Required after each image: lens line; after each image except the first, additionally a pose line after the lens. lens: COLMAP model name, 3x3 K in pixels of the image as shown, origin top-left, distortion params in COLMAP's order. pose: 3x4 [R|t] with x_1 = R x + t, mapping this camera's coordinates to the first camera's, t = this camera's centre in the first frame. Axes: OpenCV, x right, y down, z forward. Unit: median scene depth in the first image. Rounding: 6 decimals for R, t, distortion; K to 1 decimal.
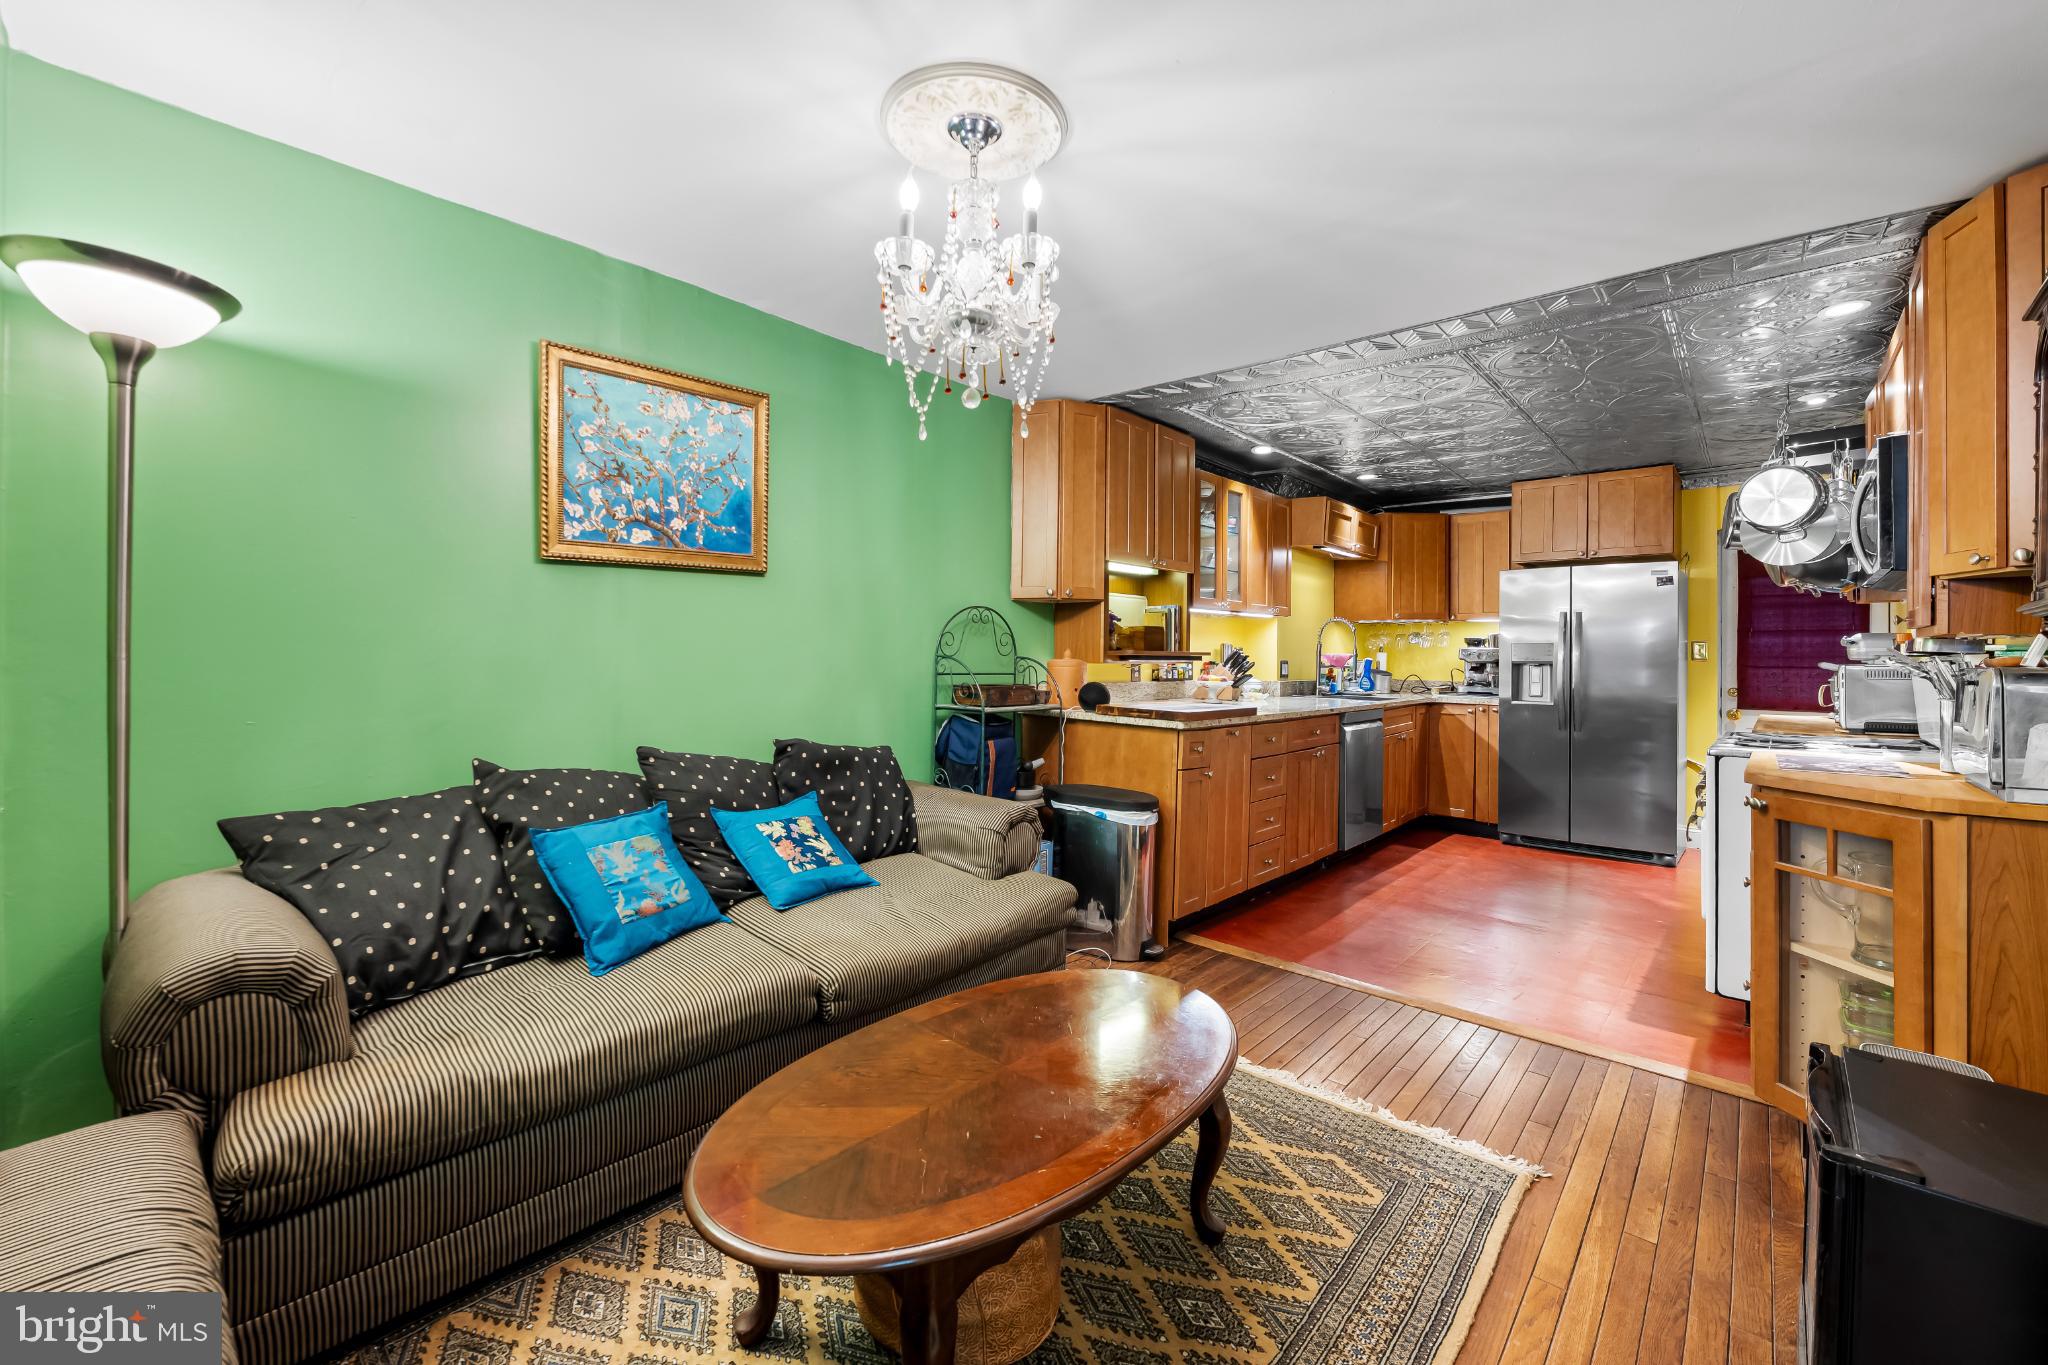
lens RADIAL K [[827.6, 0, 1017.8], [0, 827.6, 655.3], [0, 0, 1]] dist [-0.004565, 0.000030]
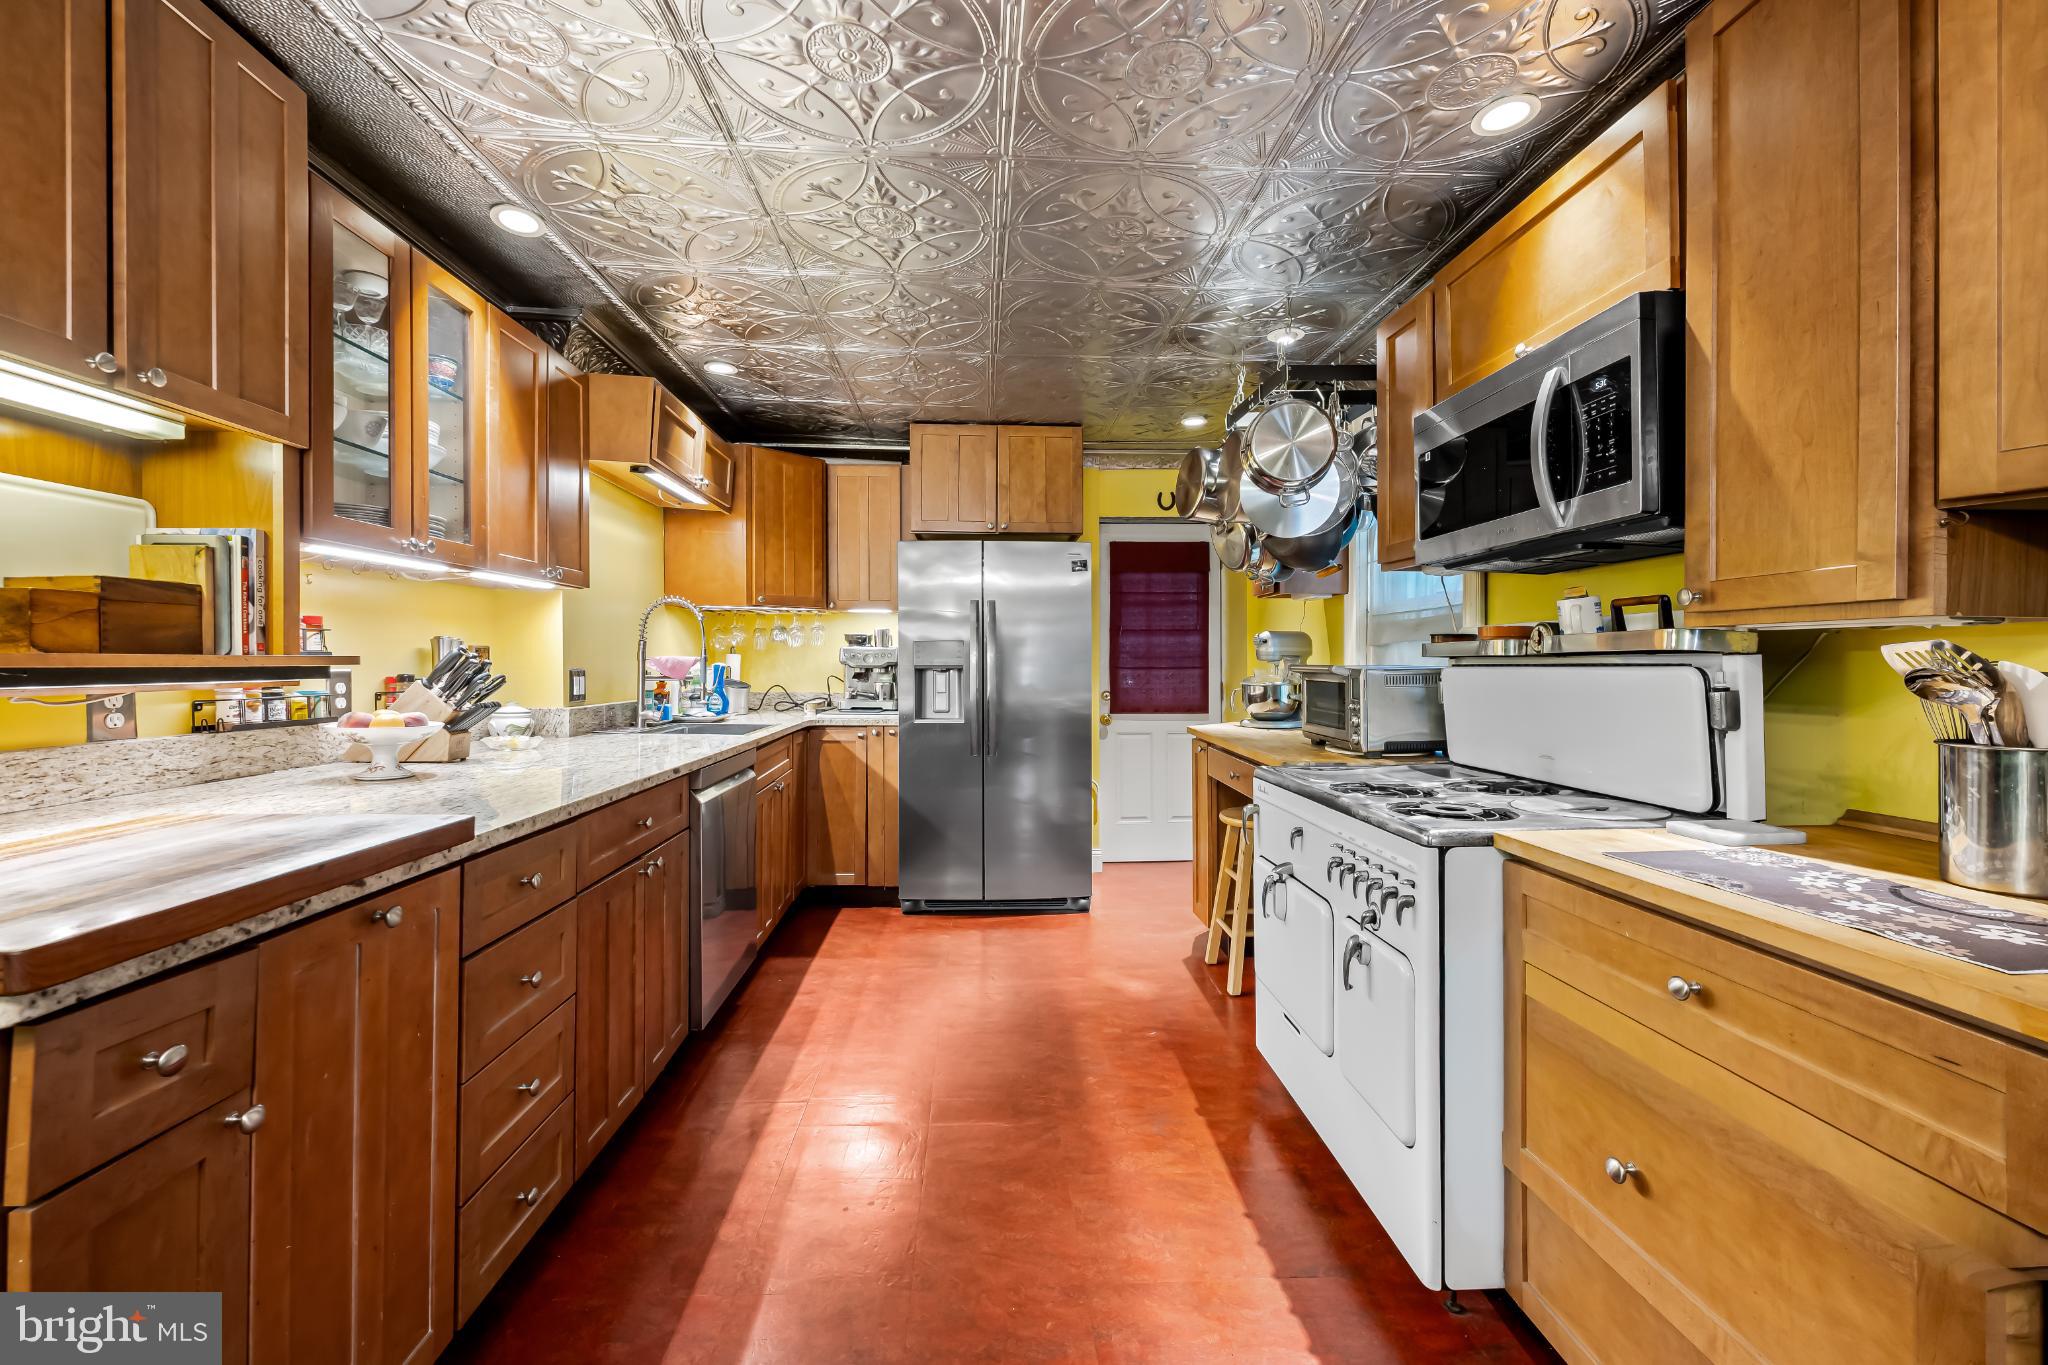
lens RADIAL K [[827.6, 0, 1029.9], [0, 827.6, 665.8], [0, 0, 1]] dist [-0.004565, 0.000030]
pose [[0.696721, -0.013834, 0.717209, 0.141980], [0.006107, 0.999892, 0.013354, -0.001956], [-0.717317, -0.004924, 0.696730, 0.413445]]
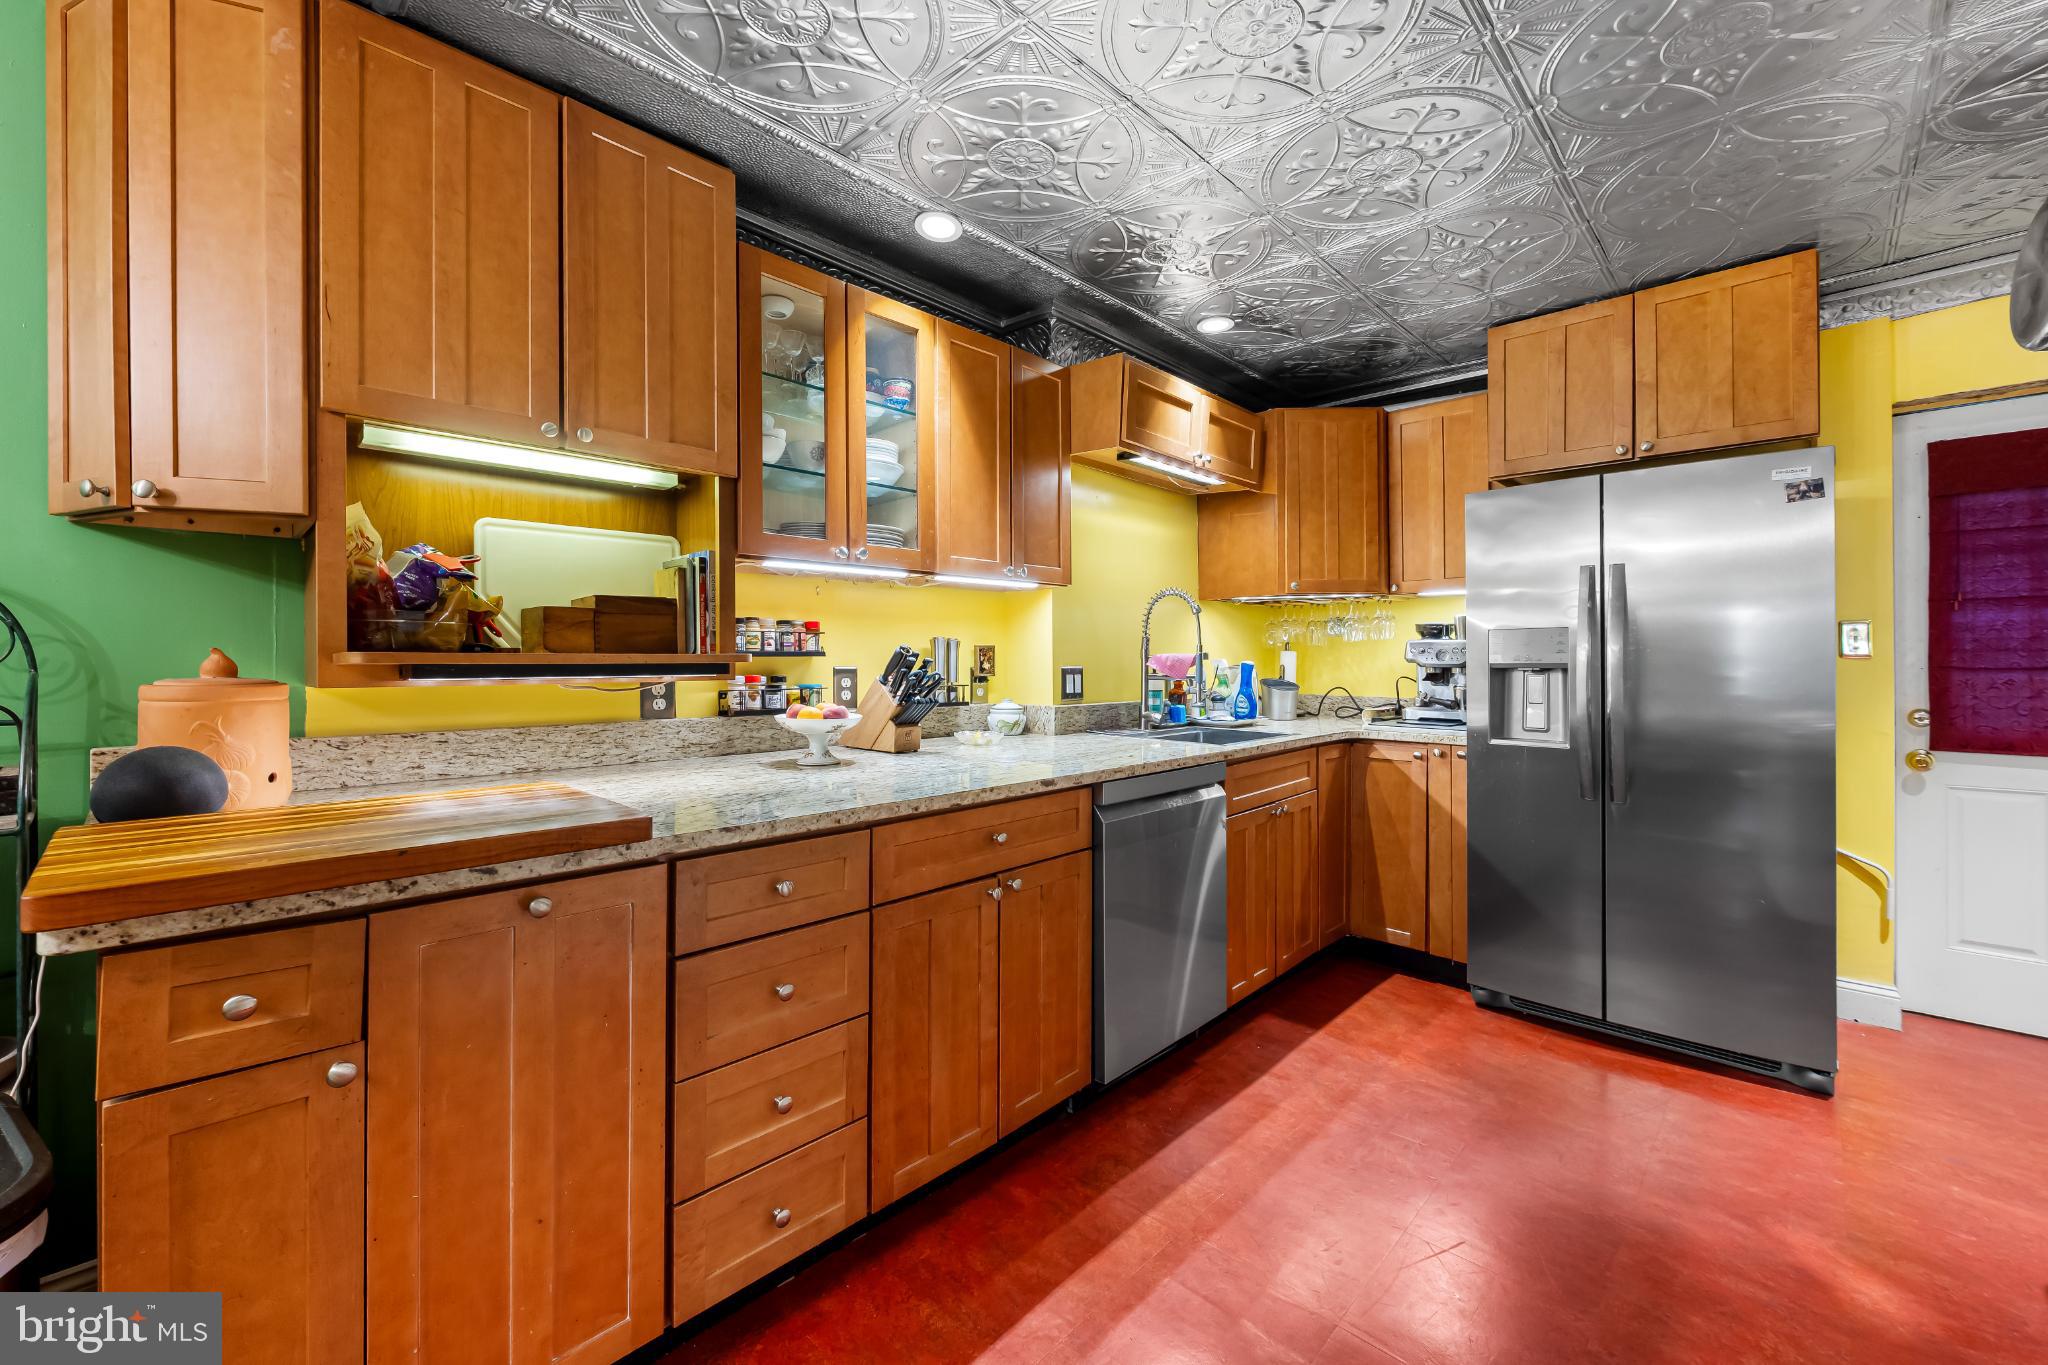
lens RADIAL K [[827.6, 0, 1021.0], [0, 827.6, 663.7], [0, 0, 1]] dist [-0.004565, 0.000030]
pose [[0.999592, -0.013417, -0.025197, 0.312132], [0.013494, 0.999905, 0.002892, 0.001410], [0.025156, -0.003231, 0.999678, 0.464734]]
